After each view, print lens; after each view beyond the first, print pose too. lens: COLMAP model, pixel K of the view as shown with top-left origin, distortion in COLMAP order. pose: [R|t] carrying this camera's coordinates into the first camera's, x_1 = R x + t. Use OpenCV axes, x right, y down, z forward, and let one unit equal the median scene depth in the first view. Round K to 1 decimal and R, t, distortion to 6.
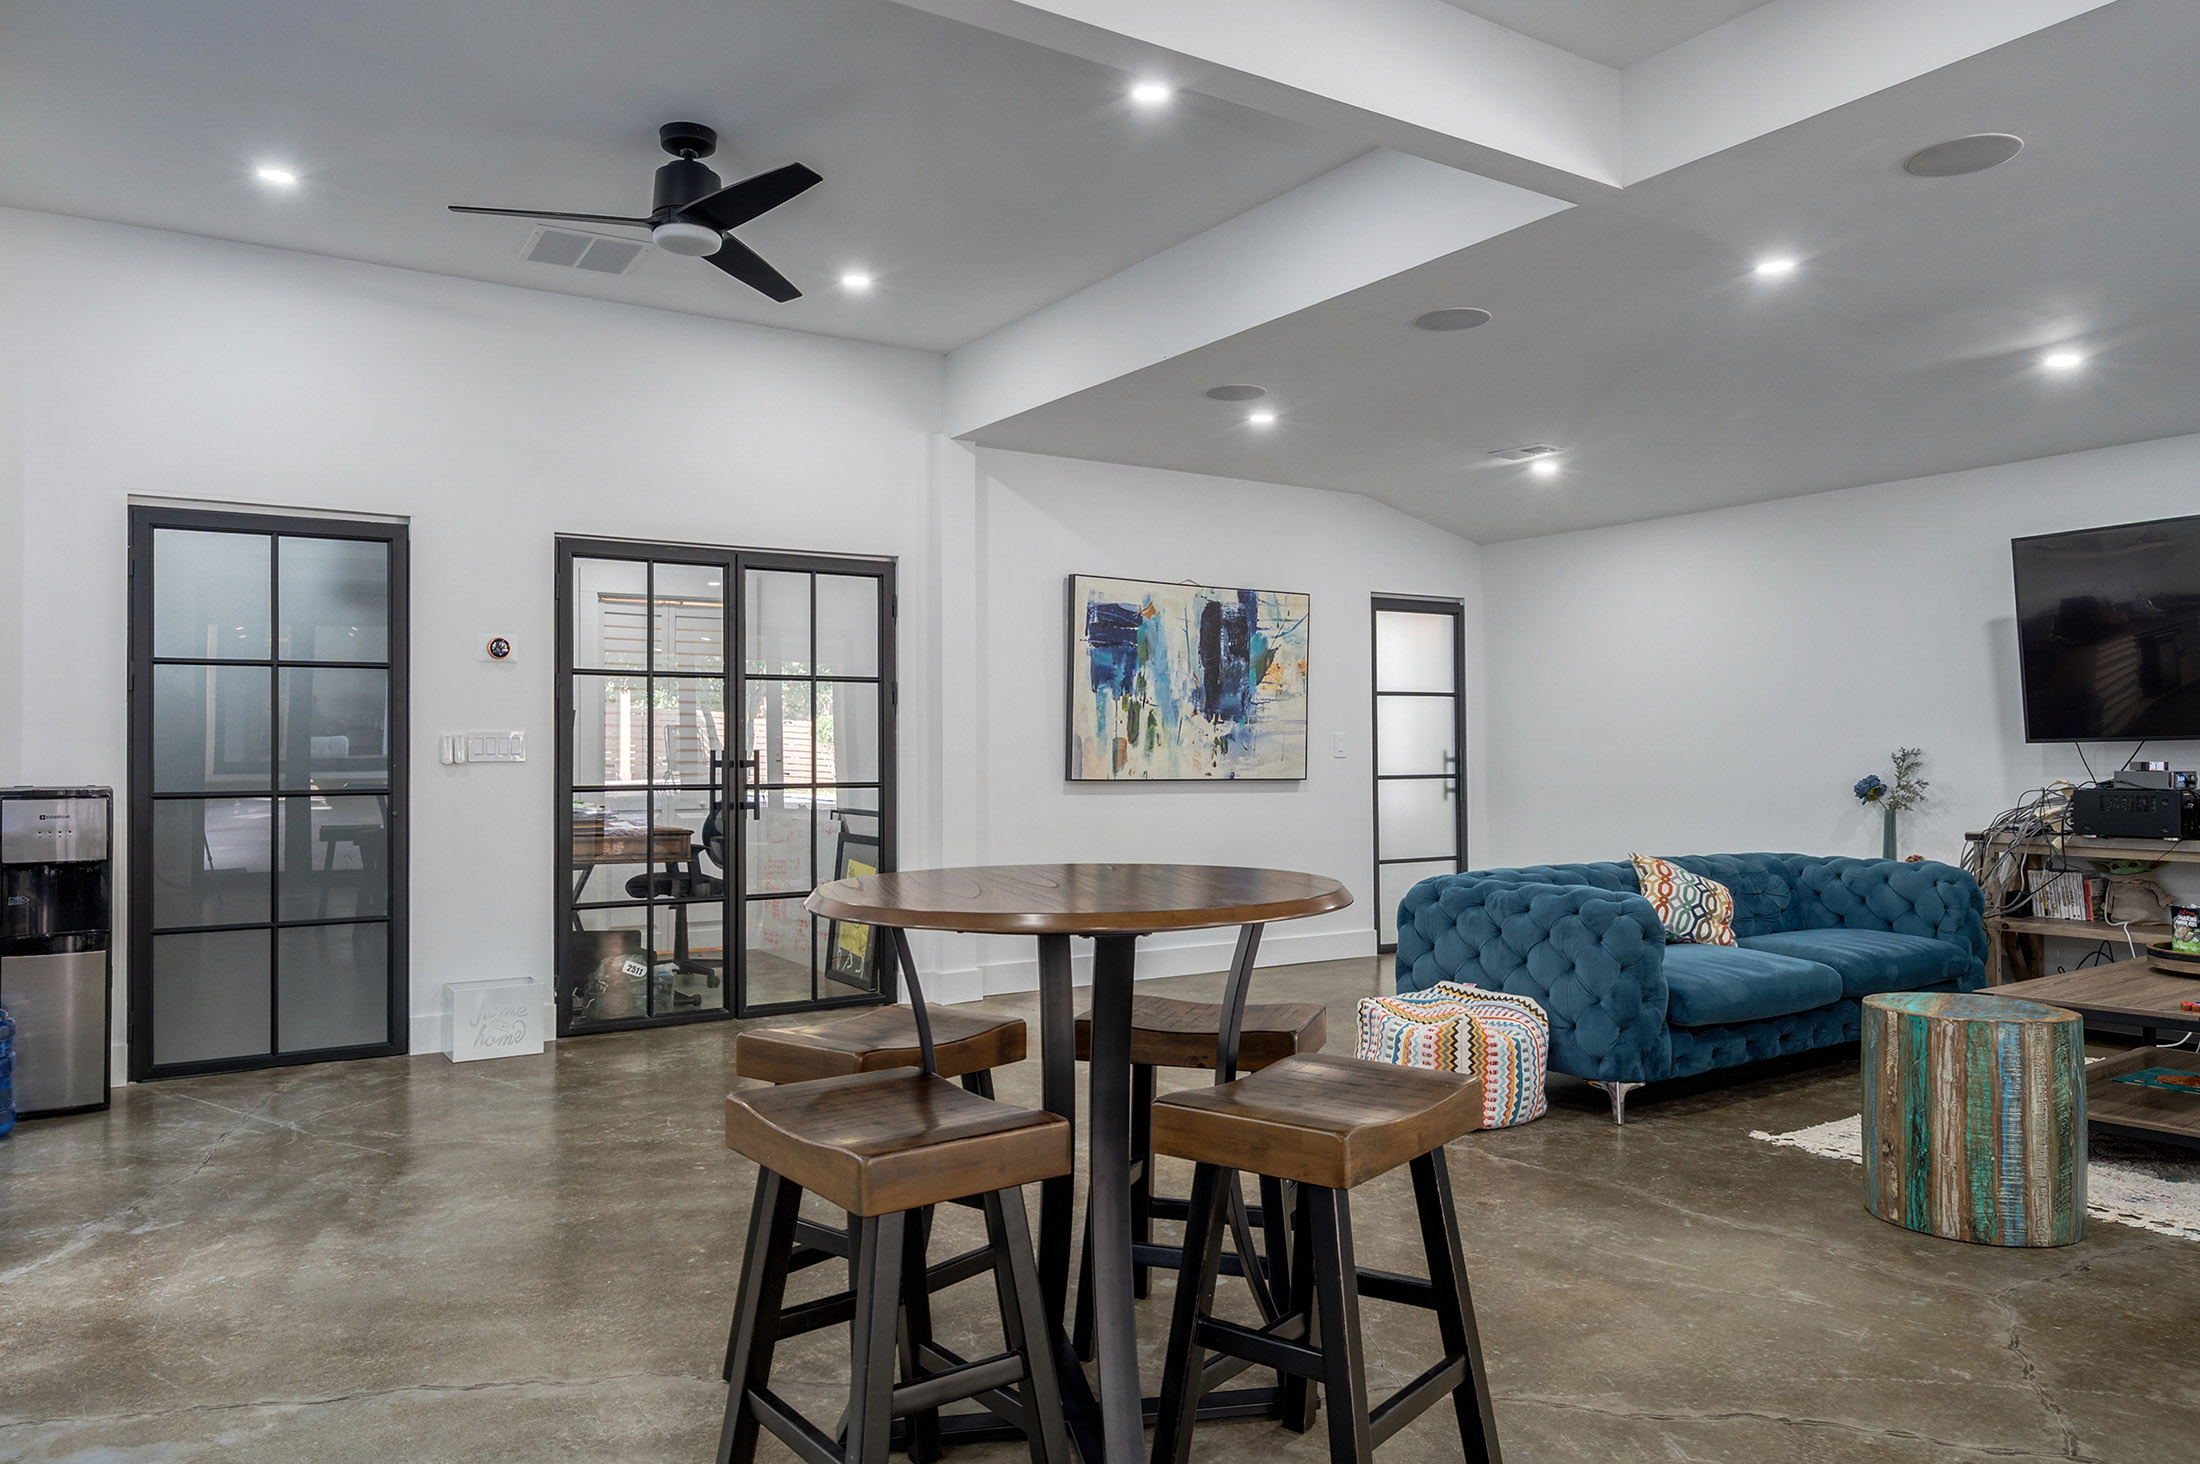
lens RADIAL K [[1478.3, 0, 1085.5], [0, 1478.3, 737.7], [0, 0, 1]] dist [-0.002300, 0.007929]
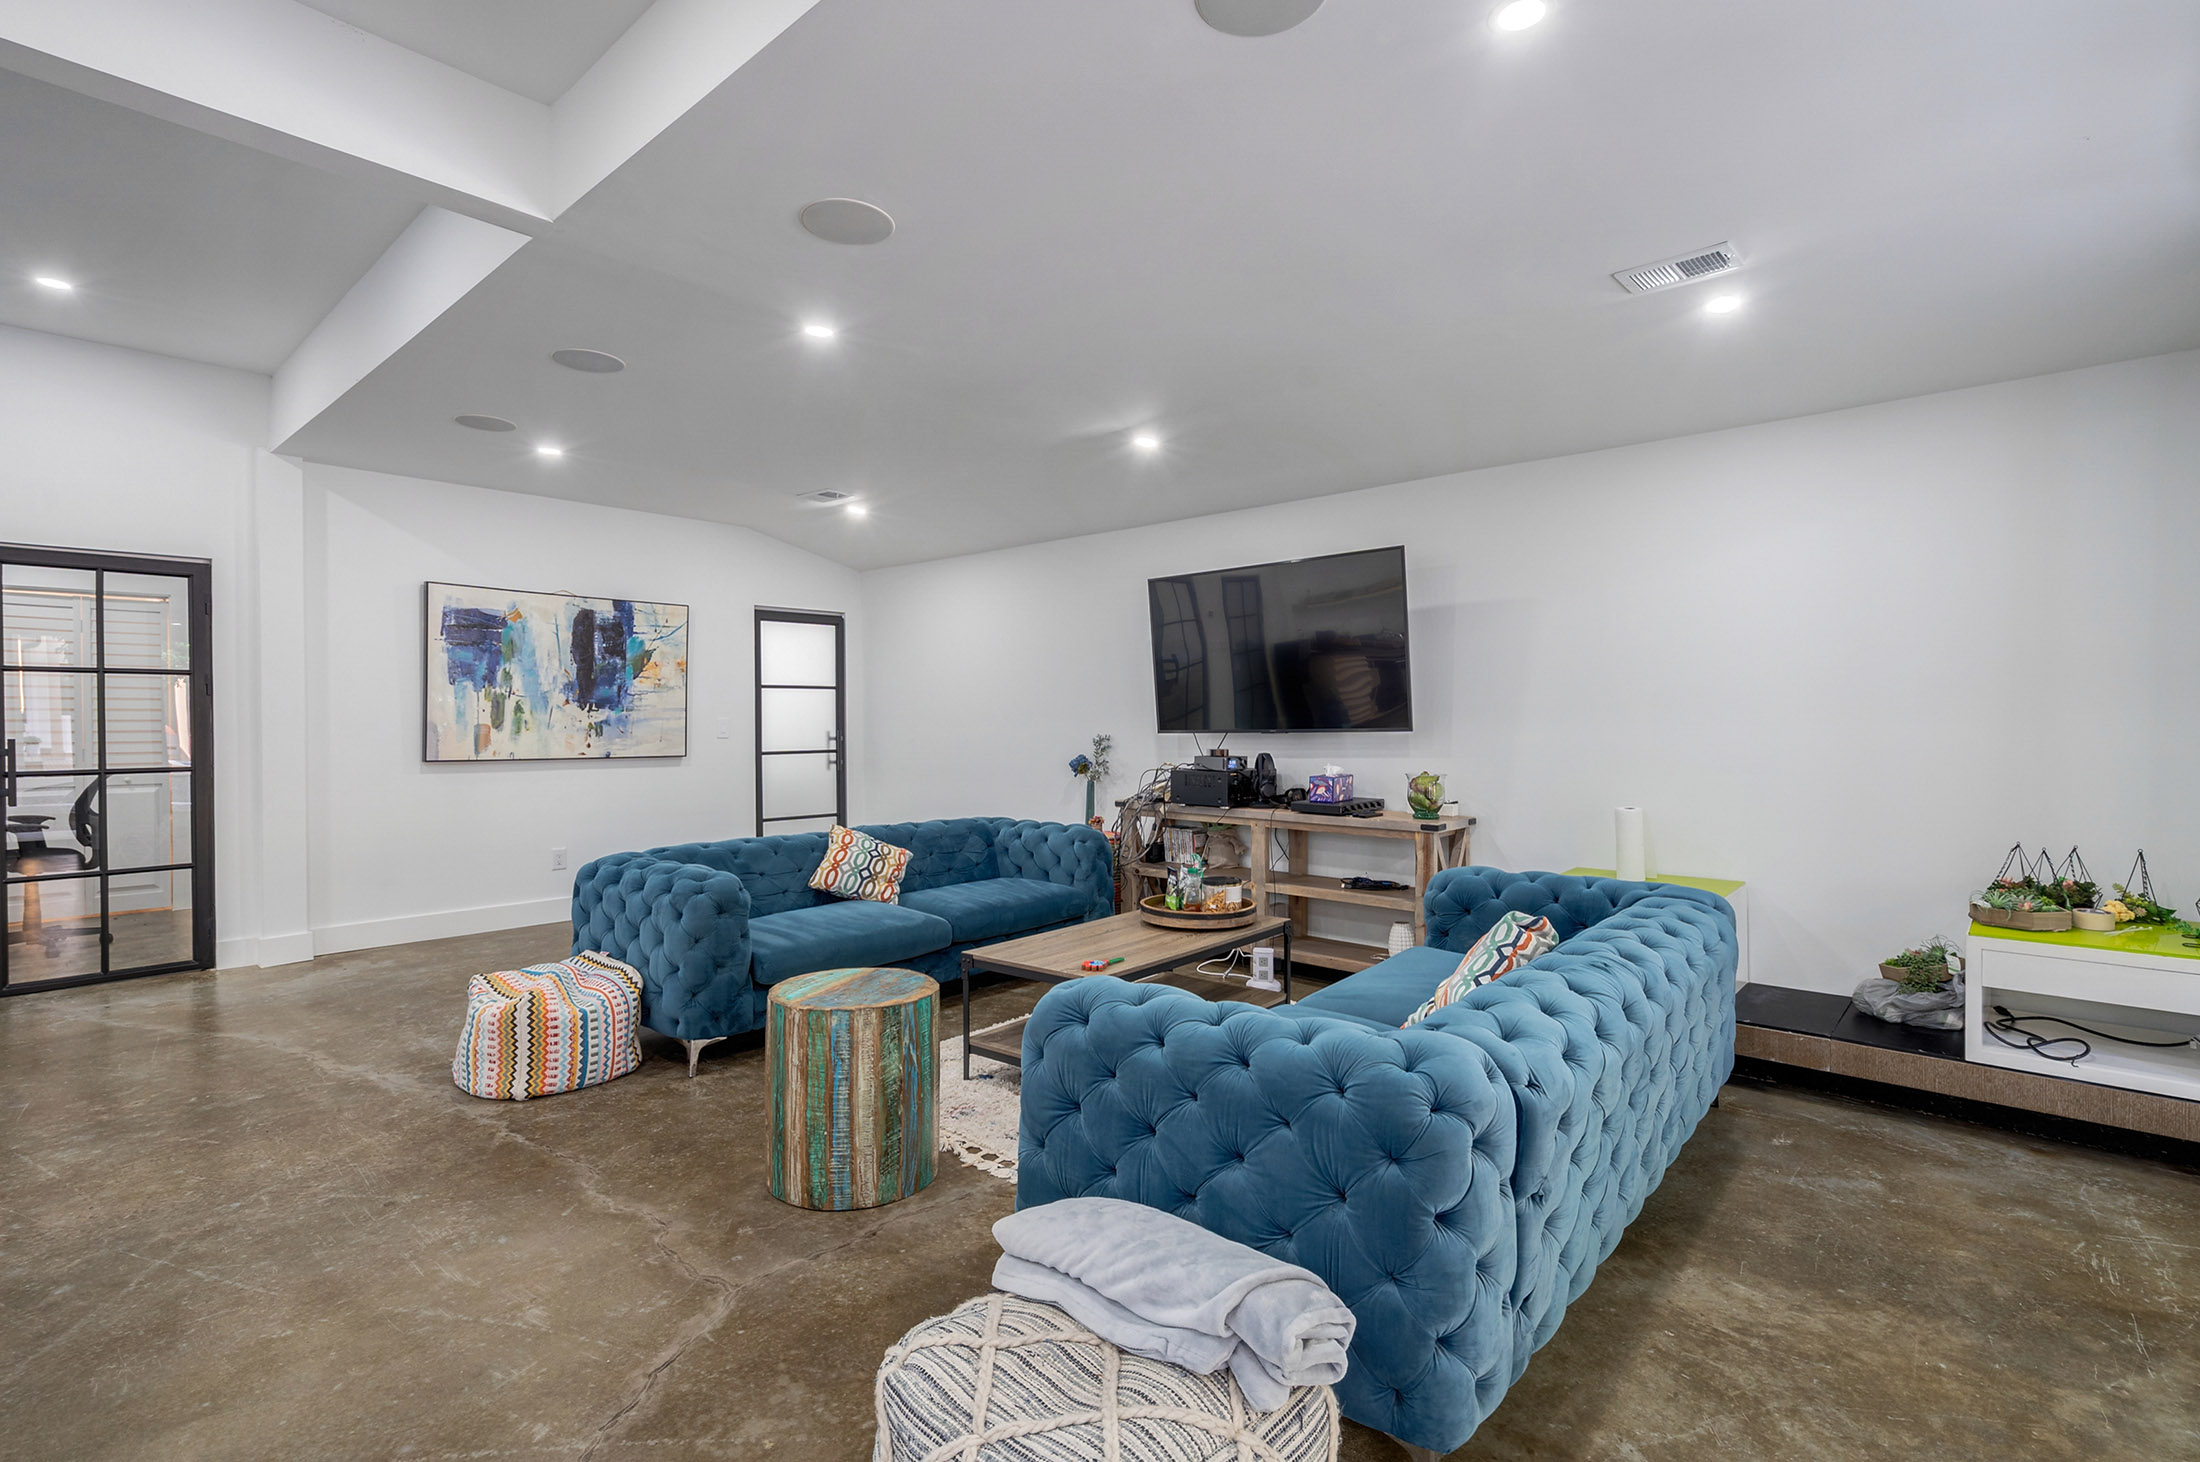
lens RADIAL K [[990.8, 0, 1128.6], [0, 990.8, 731.9], [0, 0, 1]] dist [-0.010064, 0.003918]
pose [[0.966626, -0.001256, 0.256187, 0.381608], [-0.005776, 0.999627, 0.026693, -0.021182], [-0.256125, -0.027282, 0.966259, 0.140960]]
